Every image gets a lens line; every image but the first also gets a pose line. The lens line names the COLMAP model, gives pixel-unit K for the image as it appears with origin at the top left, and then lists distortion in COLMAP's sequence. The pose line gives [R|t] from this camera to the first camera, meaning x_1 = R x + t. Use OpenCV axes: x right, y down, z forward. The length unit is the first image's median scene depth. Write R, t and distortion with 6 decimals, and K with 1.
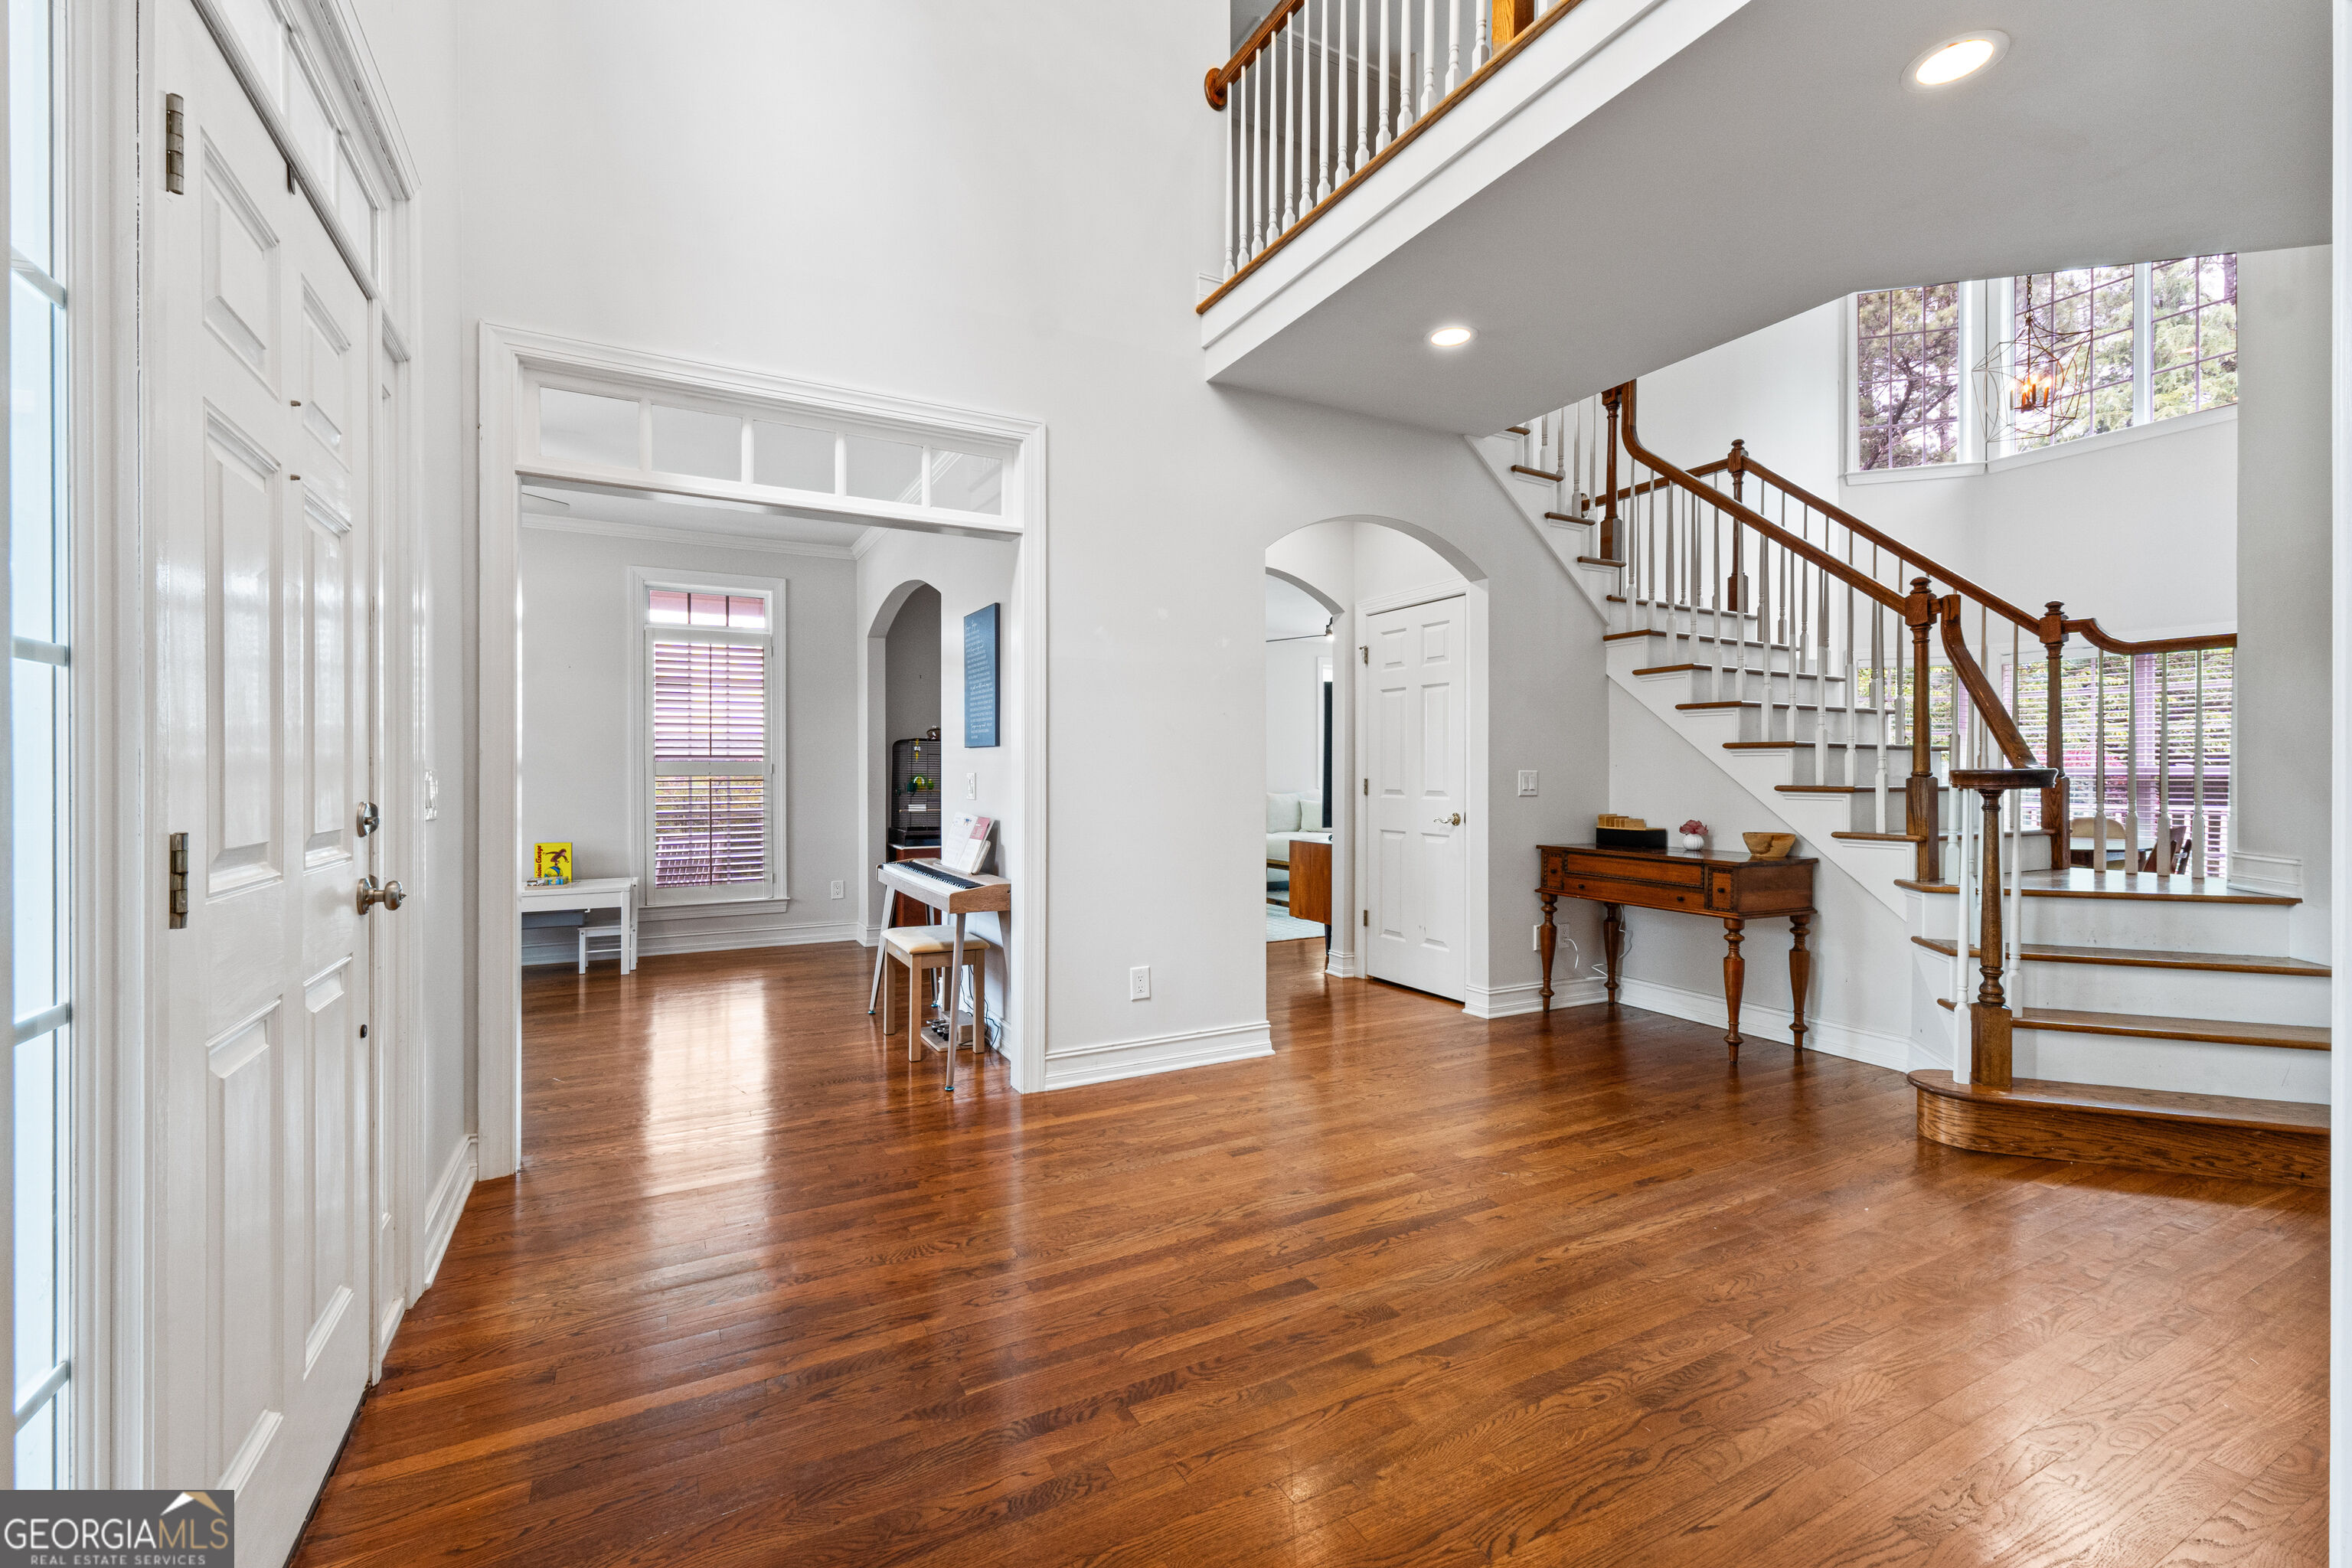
lens RADIAL K [[993.1, 0, 1179.4], [0, 993.1, 778.3], [0, 0, 1]] dist [-0.000409, 0.000058]
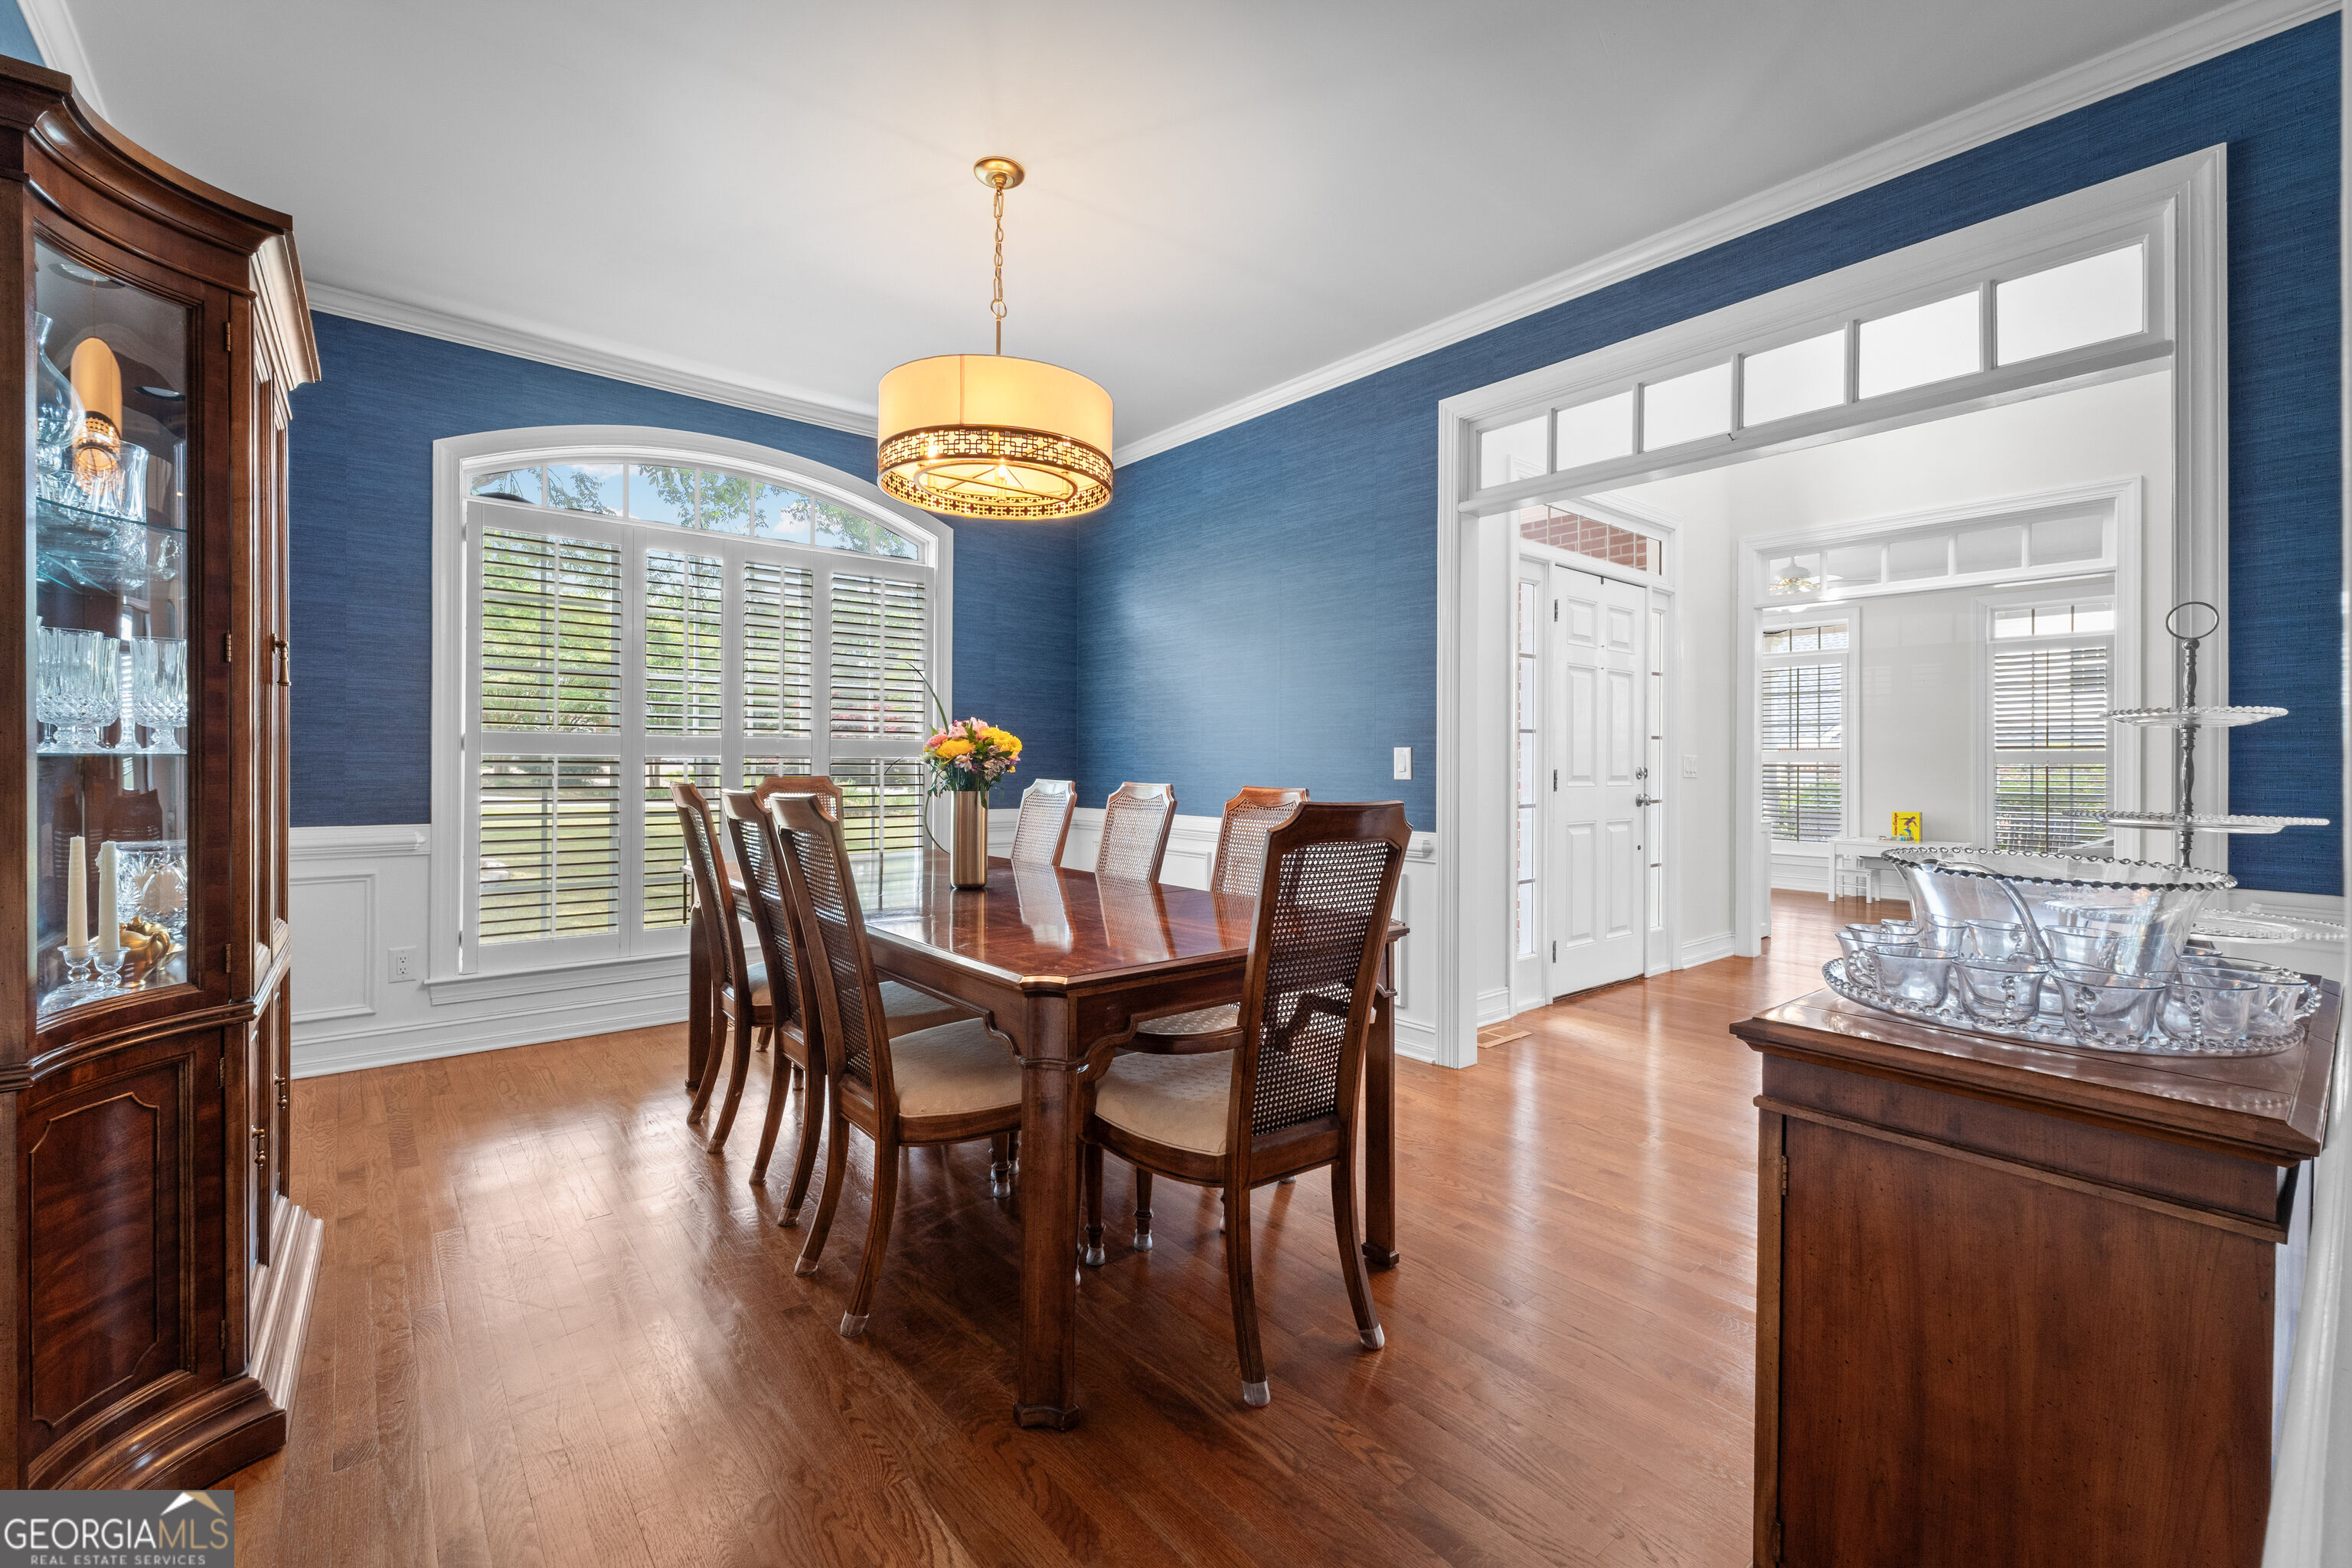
lens RADIAL K [[993.1, 0, 1179.4], [0, 993.1, 778.3], [0, 0, 1]] dist [-0.000409, 0.000058]
pose [[0.197827, 0.021599, -0.979999, 0.854953], [-0.013708, 0.999720, 0.019267, 0.011249], [0.980141, 0.009623, 0.198068, -0.424400]]
